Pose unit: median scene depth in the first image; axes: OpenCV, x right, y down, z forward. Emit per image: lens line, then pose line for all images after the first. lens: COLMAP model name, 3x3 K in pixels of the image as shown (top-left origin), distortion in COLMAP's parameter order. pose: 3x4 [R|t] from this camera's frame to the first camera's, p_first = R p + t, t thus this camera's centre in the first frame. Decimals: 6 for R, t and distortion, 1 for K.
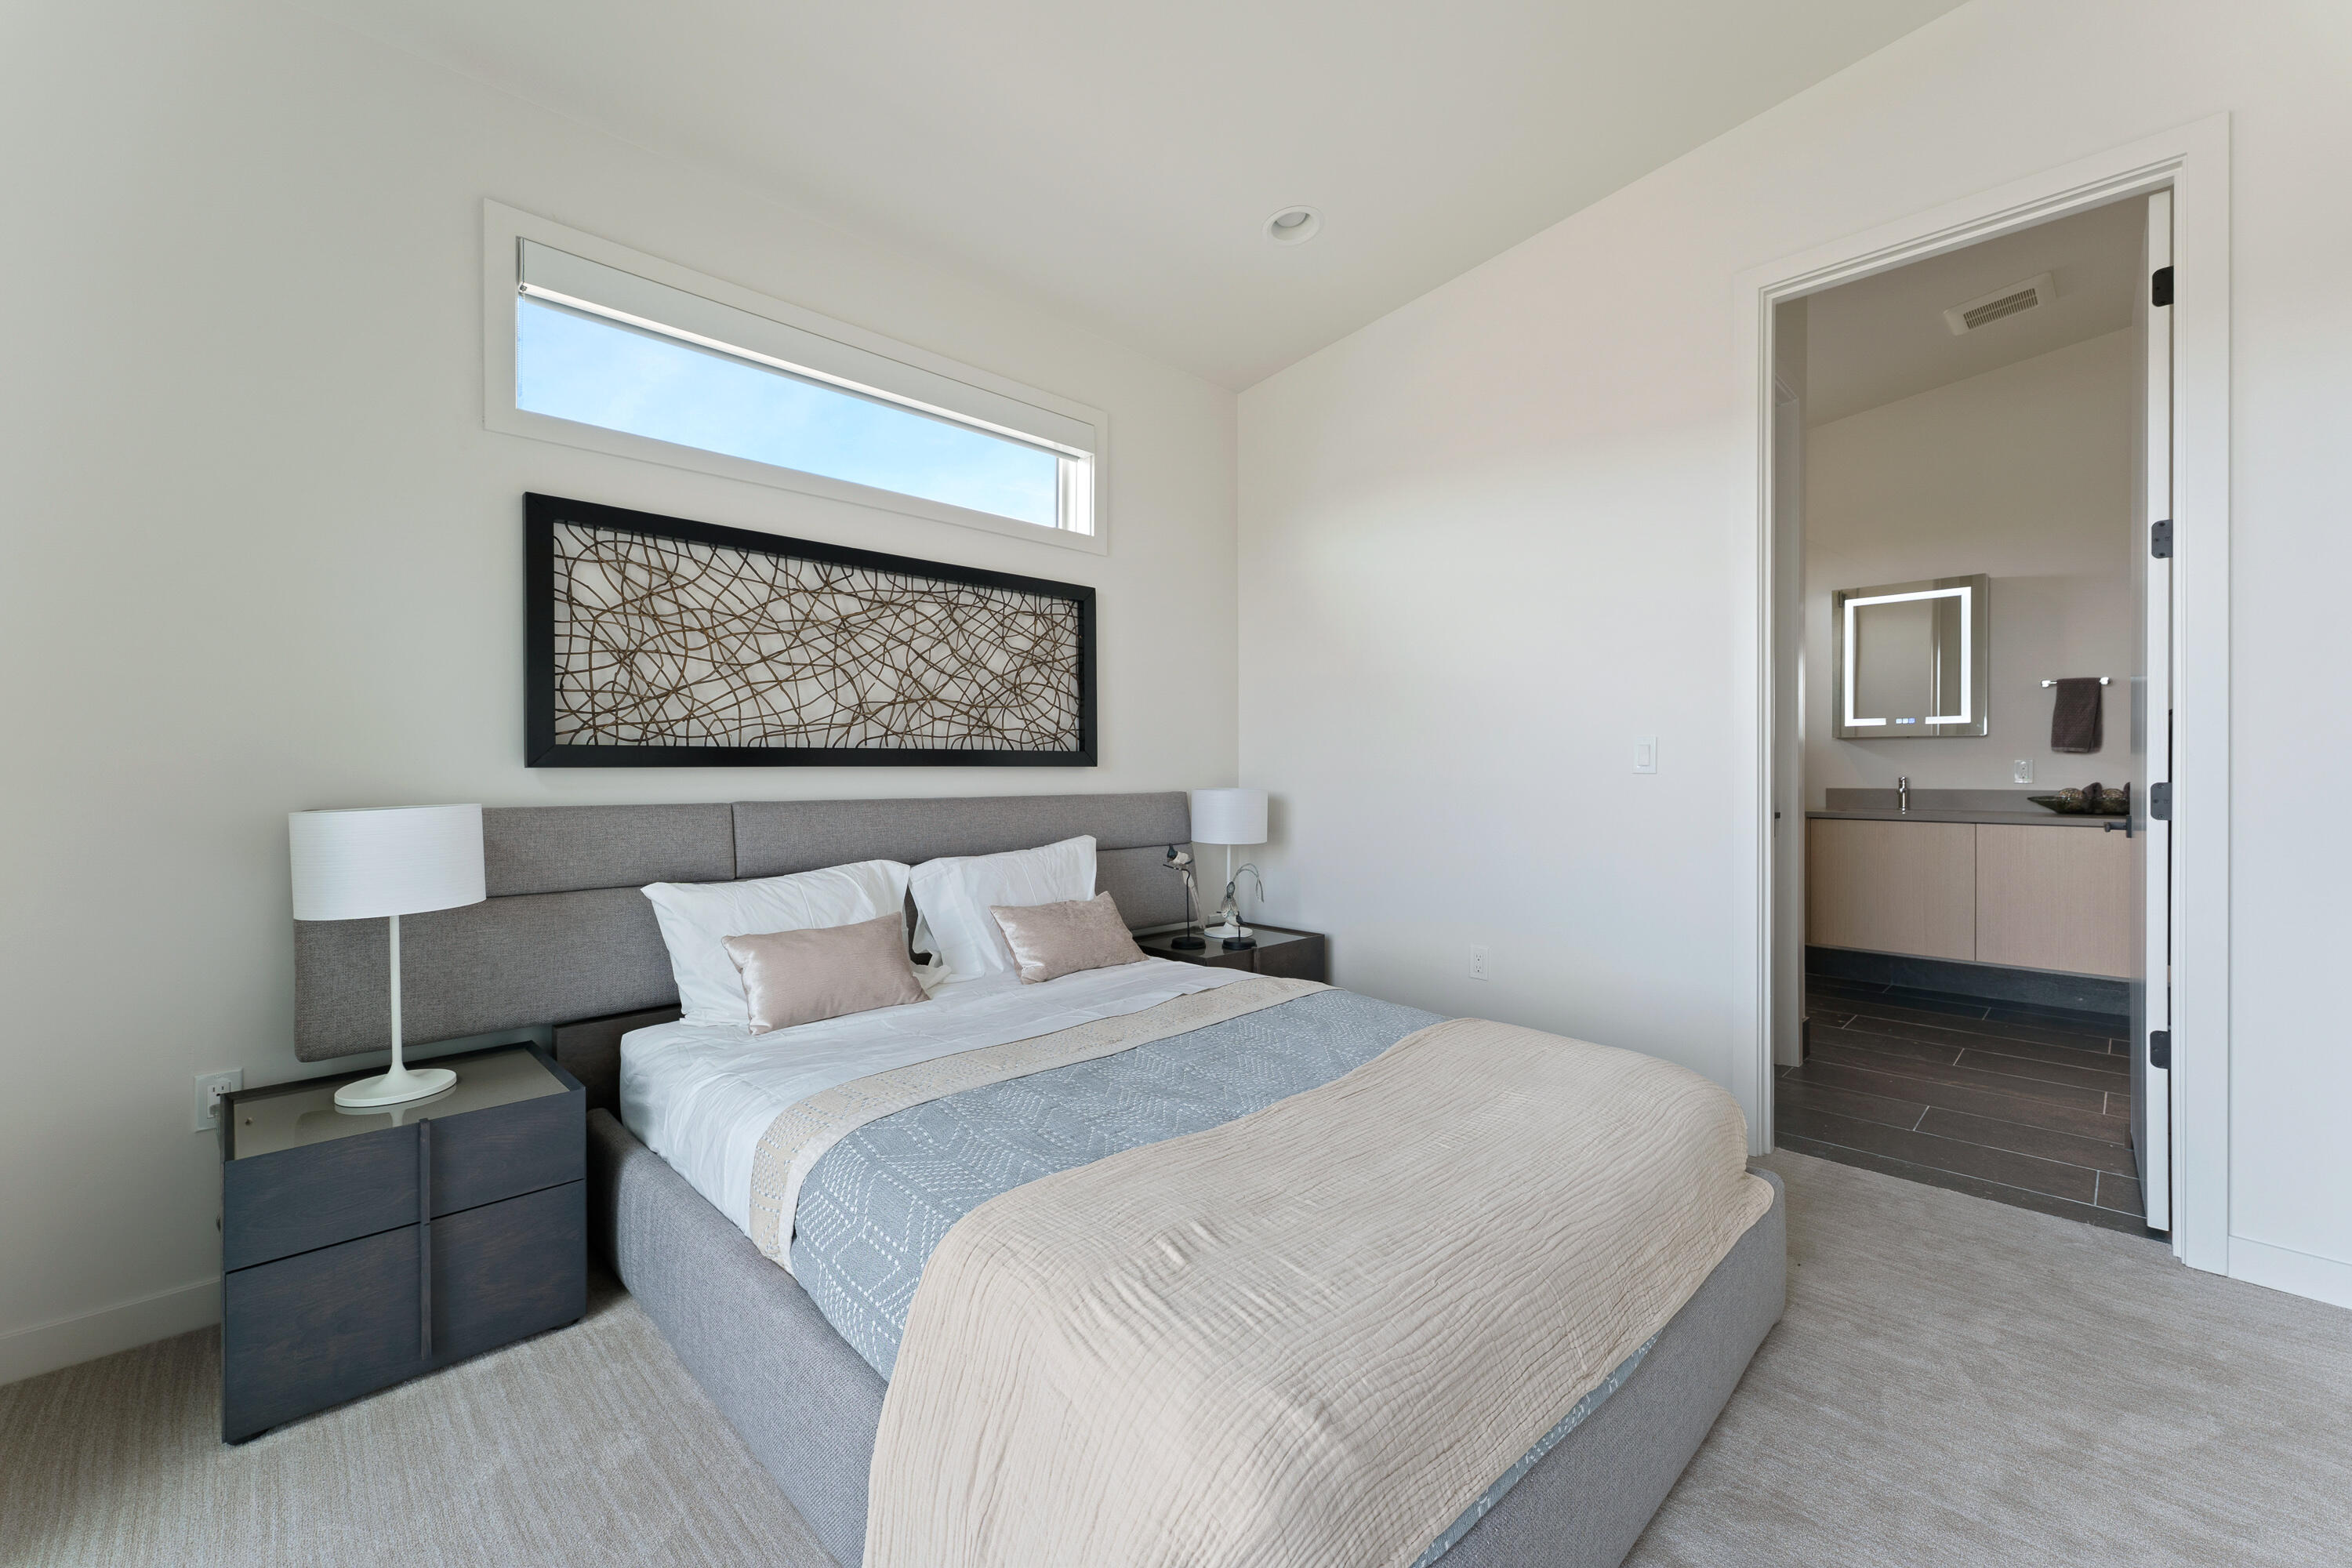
lens RADIAL K [[938.5, 0, 1181.0], [0, 938.5, 773.6], [0, 0, 1]] dist [0.000004, 0.001781]
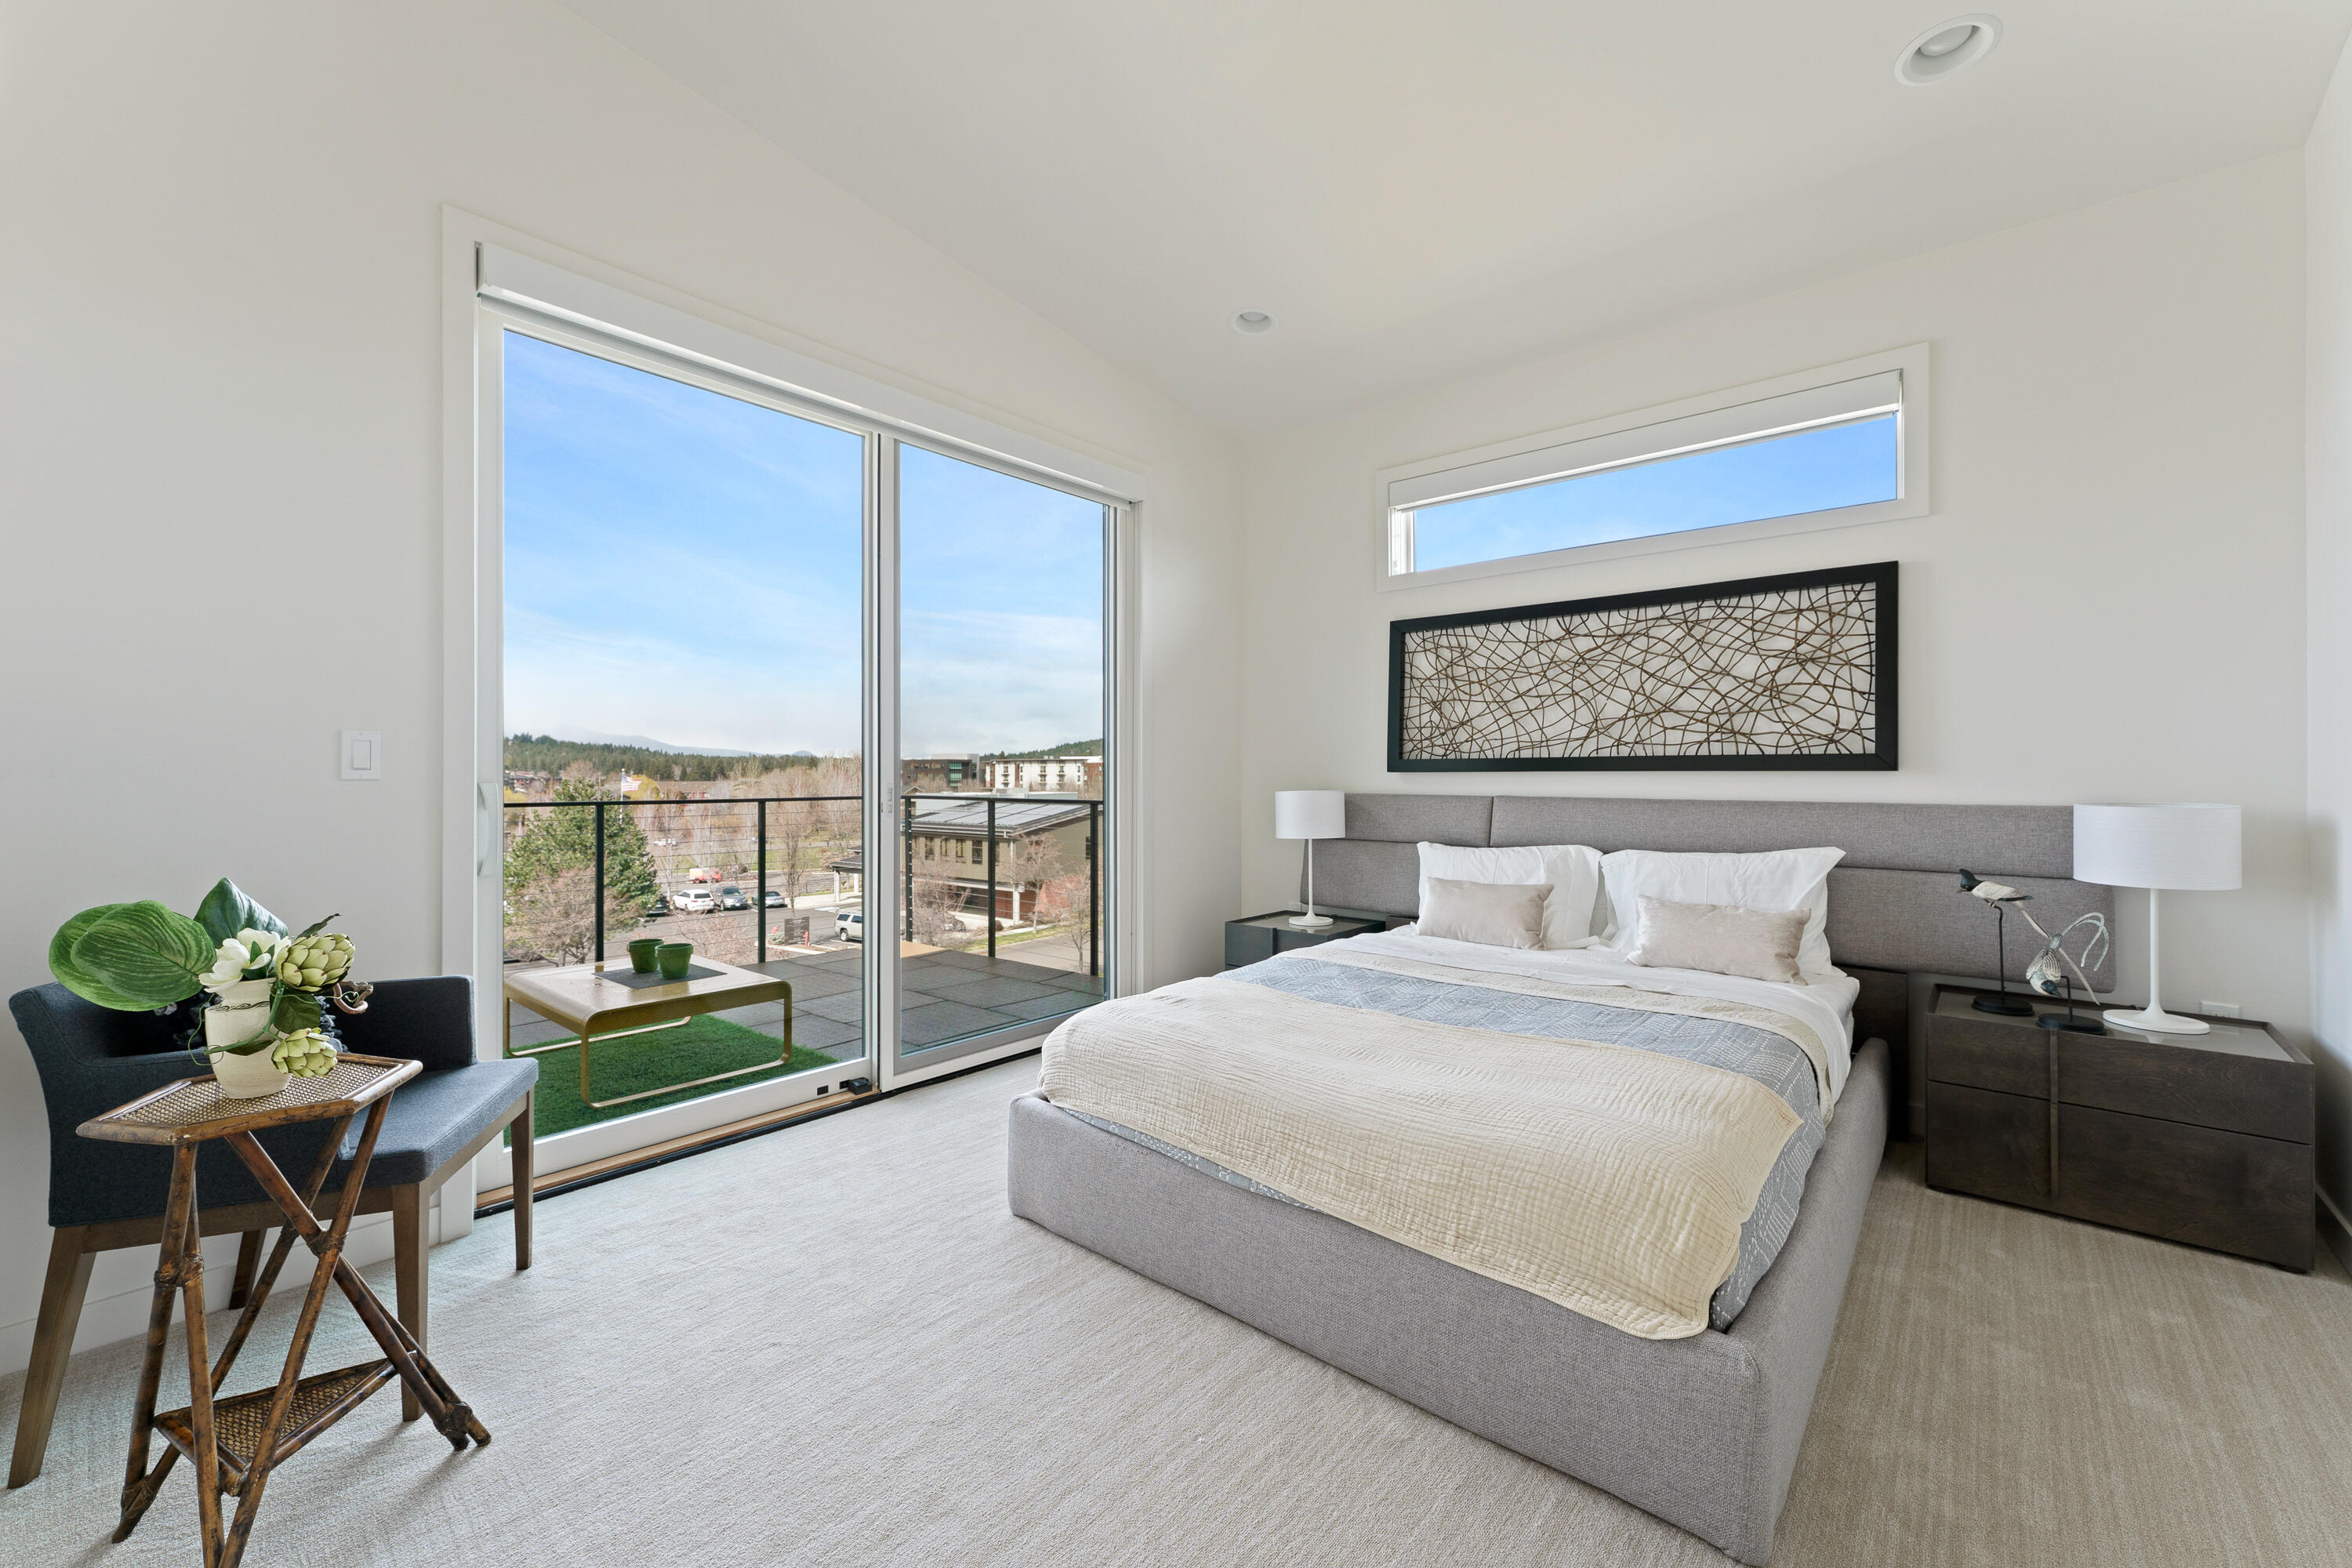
lens RADIAL K [[938.5, 0, 1177.9], [0, 938.5, 778.0], [0, 0, 1]] dist [0.000004, 0.001781]
pose [[0.082212, 0.004296, -0.996606, 0.843003], [-0.007318, 0.999966, 0.003707, 0.000525], [0.996588, 0.006989, 0.082240, 0.341714]]
